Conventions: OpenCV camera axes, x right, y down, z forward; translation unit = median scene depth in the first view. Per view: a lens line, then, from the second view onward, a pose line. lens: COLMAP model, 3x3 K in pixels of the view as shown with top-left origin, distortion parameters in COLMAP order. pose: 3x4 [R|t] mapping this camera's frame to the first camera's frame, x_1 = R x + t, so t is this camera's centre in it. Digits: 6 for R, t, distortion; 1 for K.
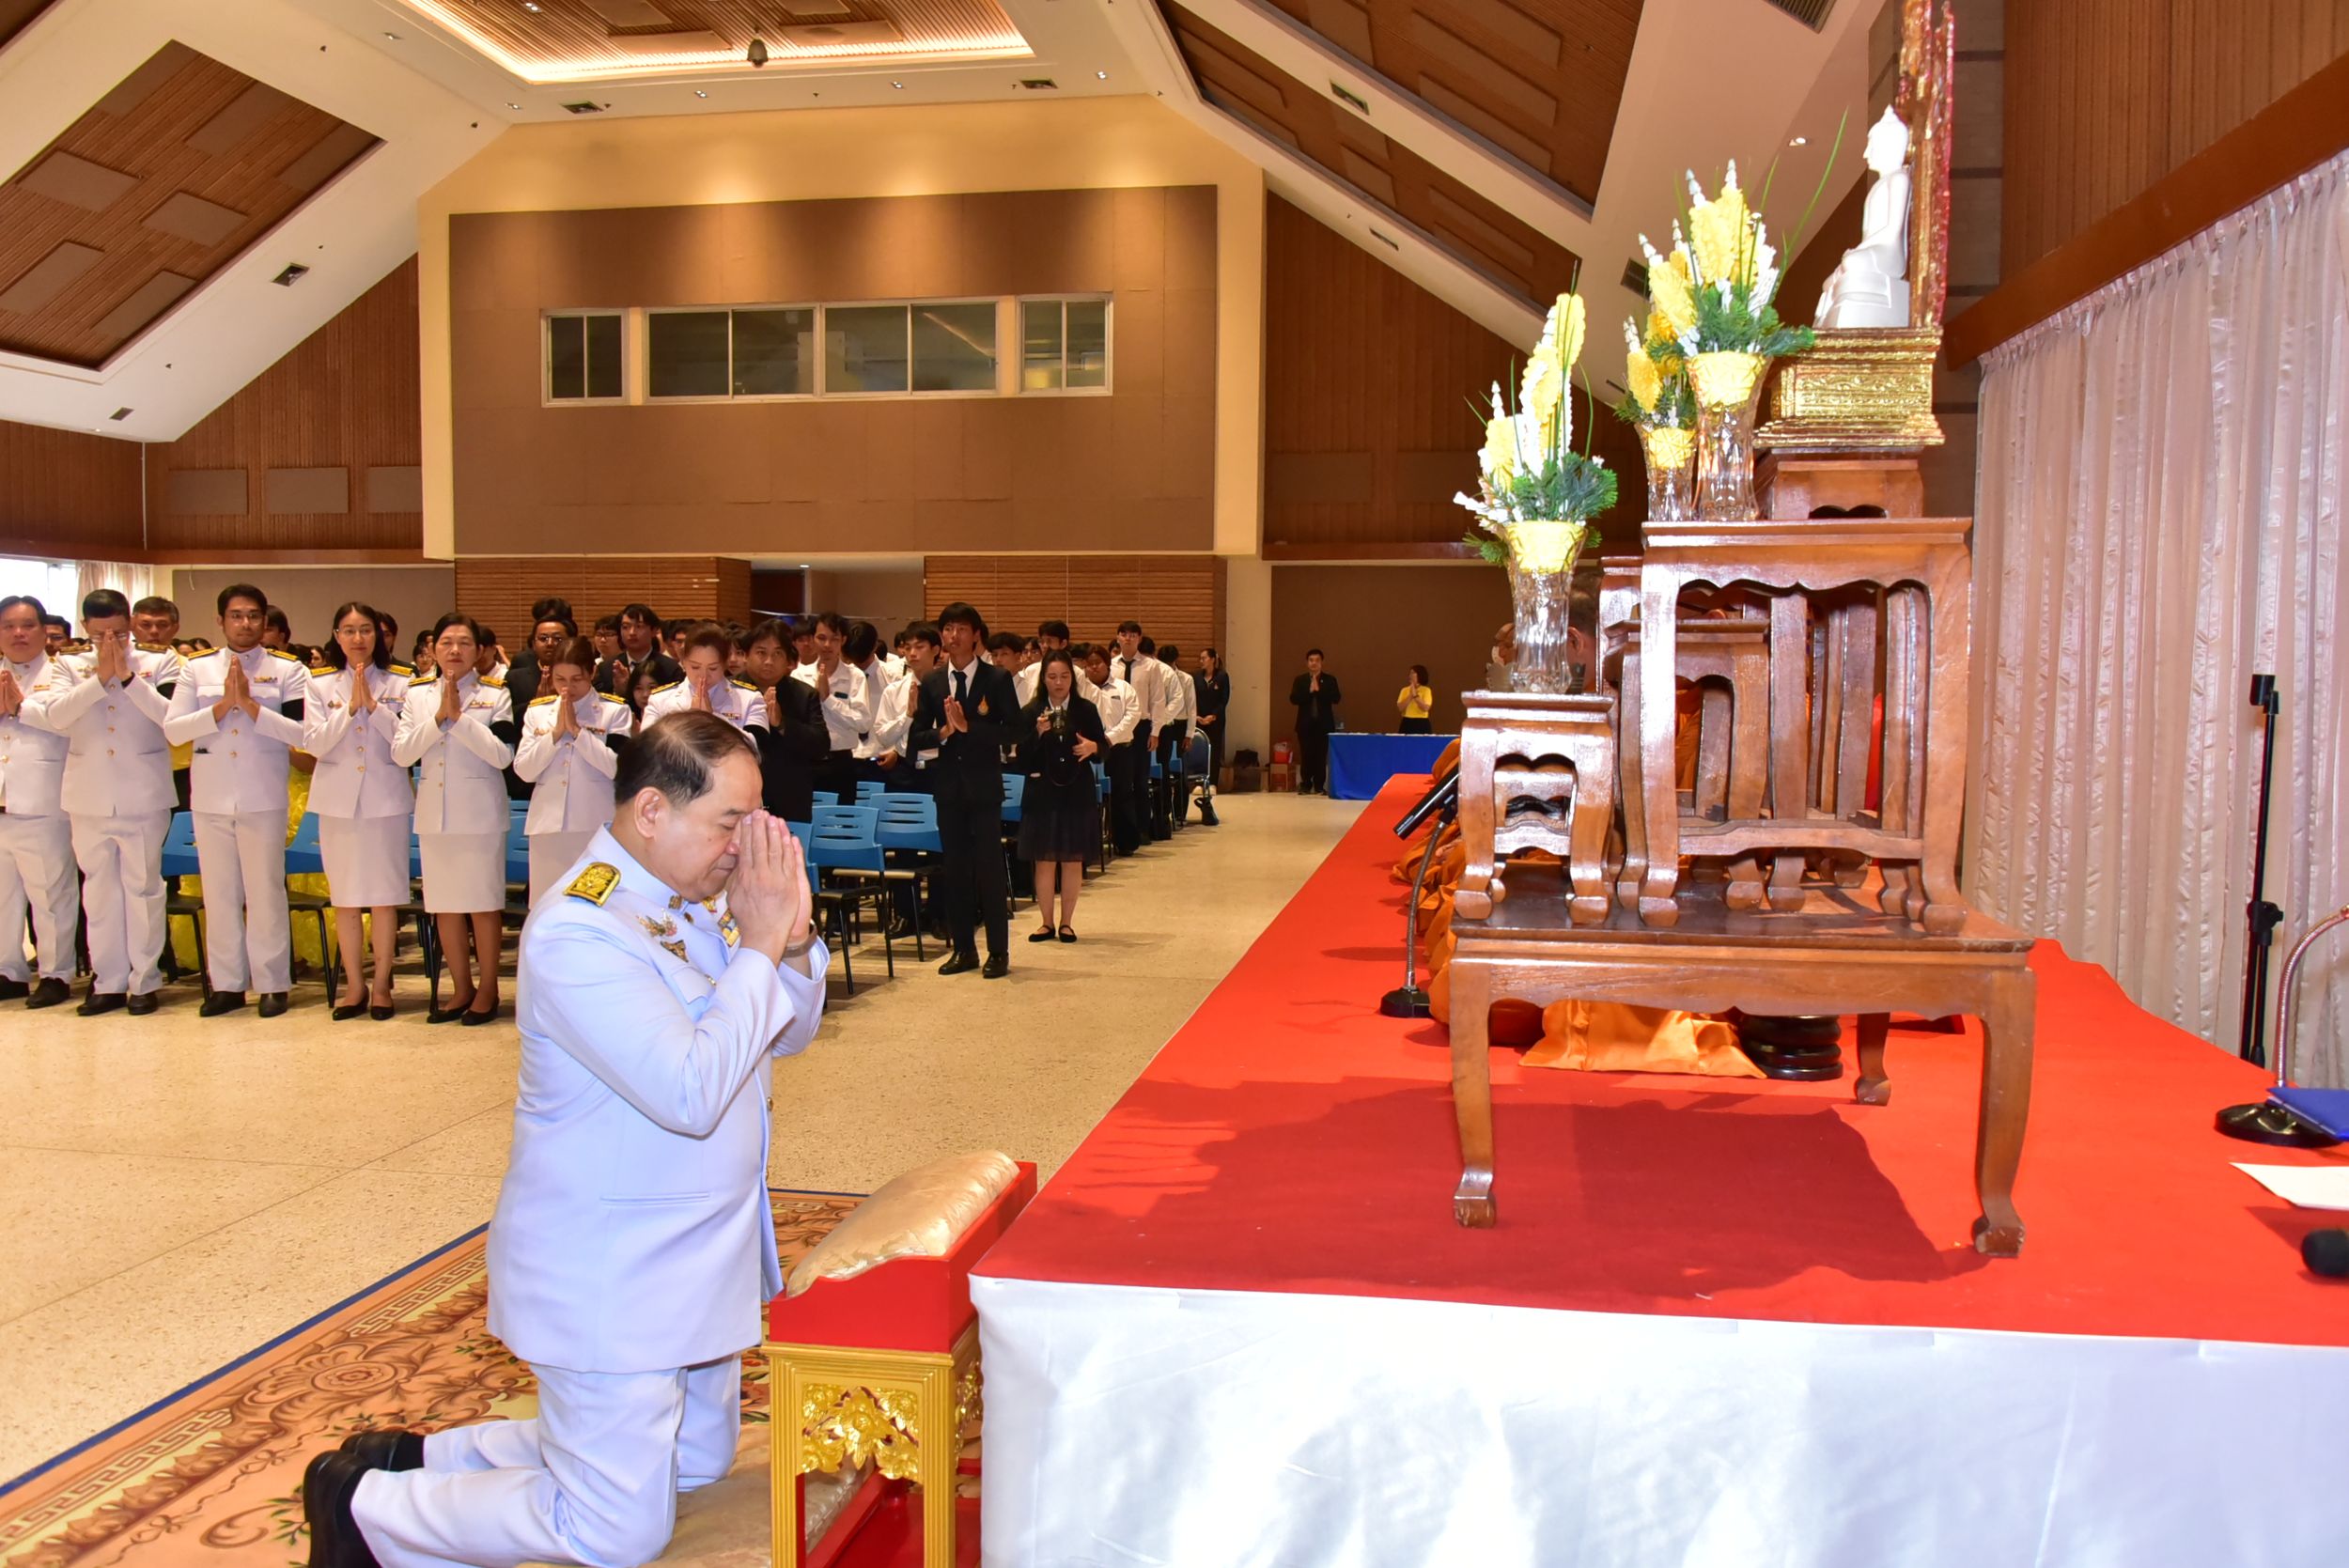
lens RADIAL K [[1825.4, 0, 1174.5], [0, 1825.4, 784.0], [0, 0, 1]] dist [-0.028147, -0.019639]
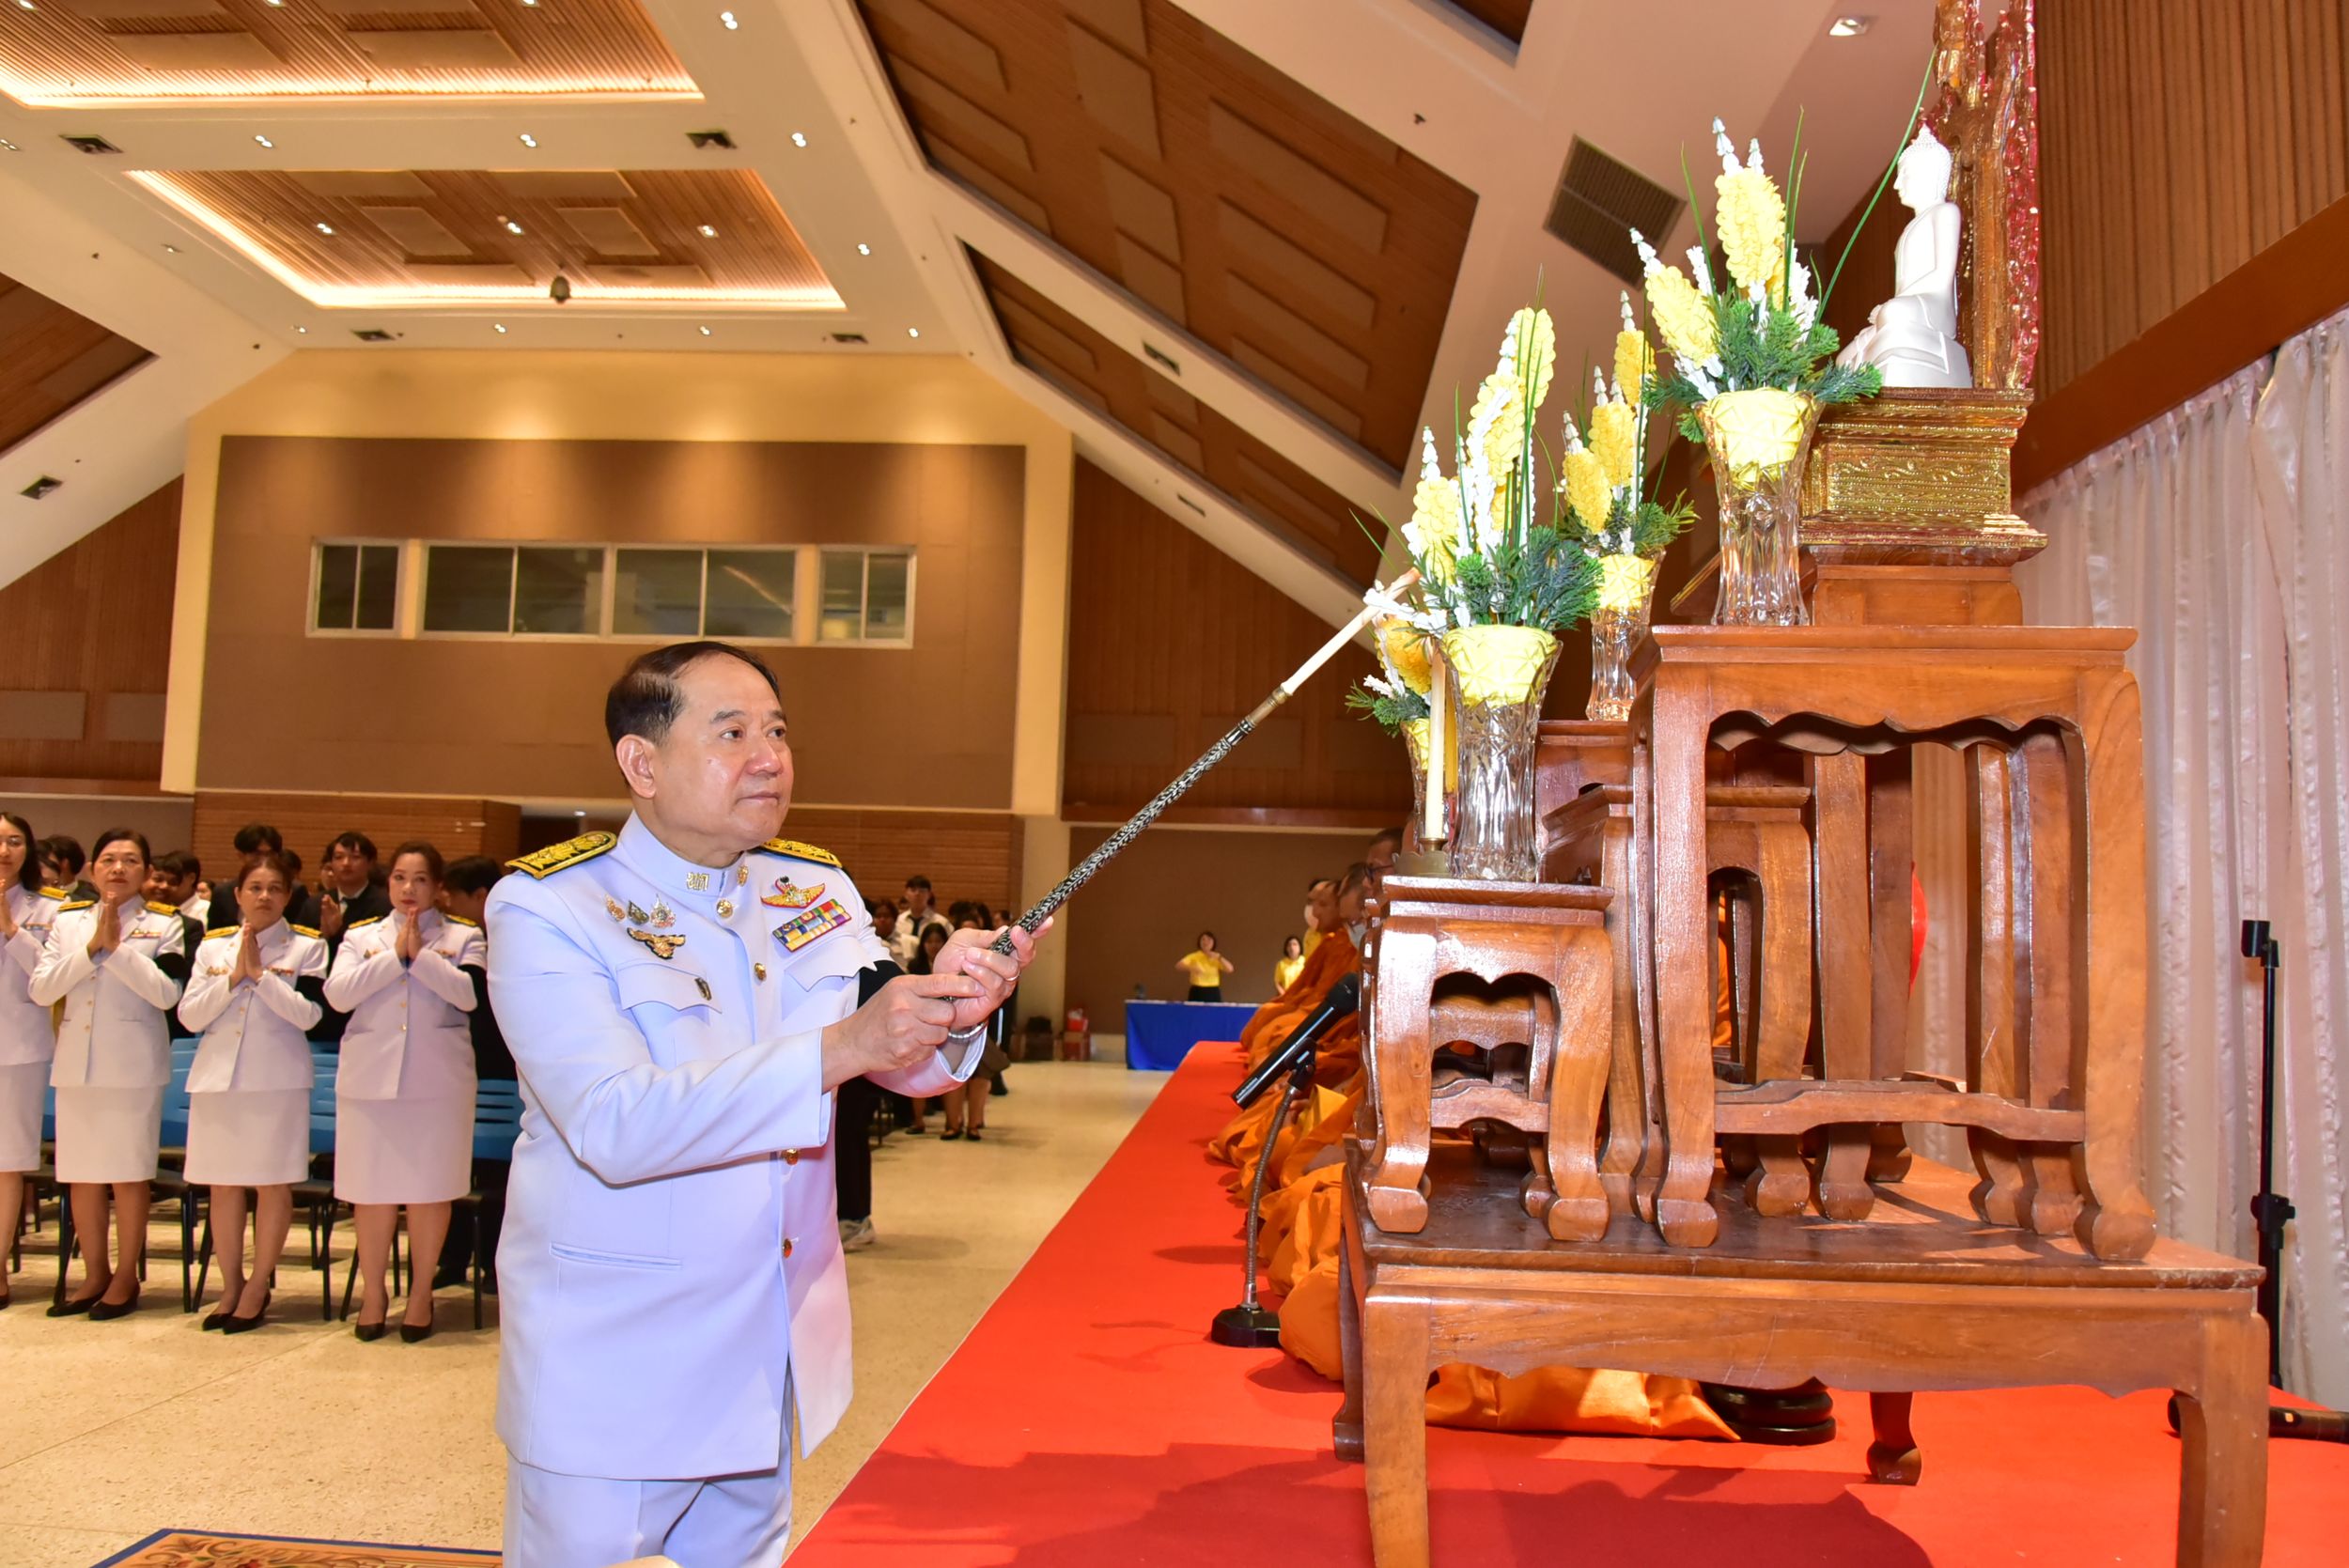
lens RADIAL K [[1825.4, 0, 1174.5], [0, 1825.4, 784.0], [0, 0, 1]] dist [-0.028147, -0.019639]
pose [[0.993466, 0.032409, 0.109432, 0.003307], [-0.015910, 0.988800, -0.148399, 0.004243], [-0.113016, 0.145689, 0.982854, 0.103222]]
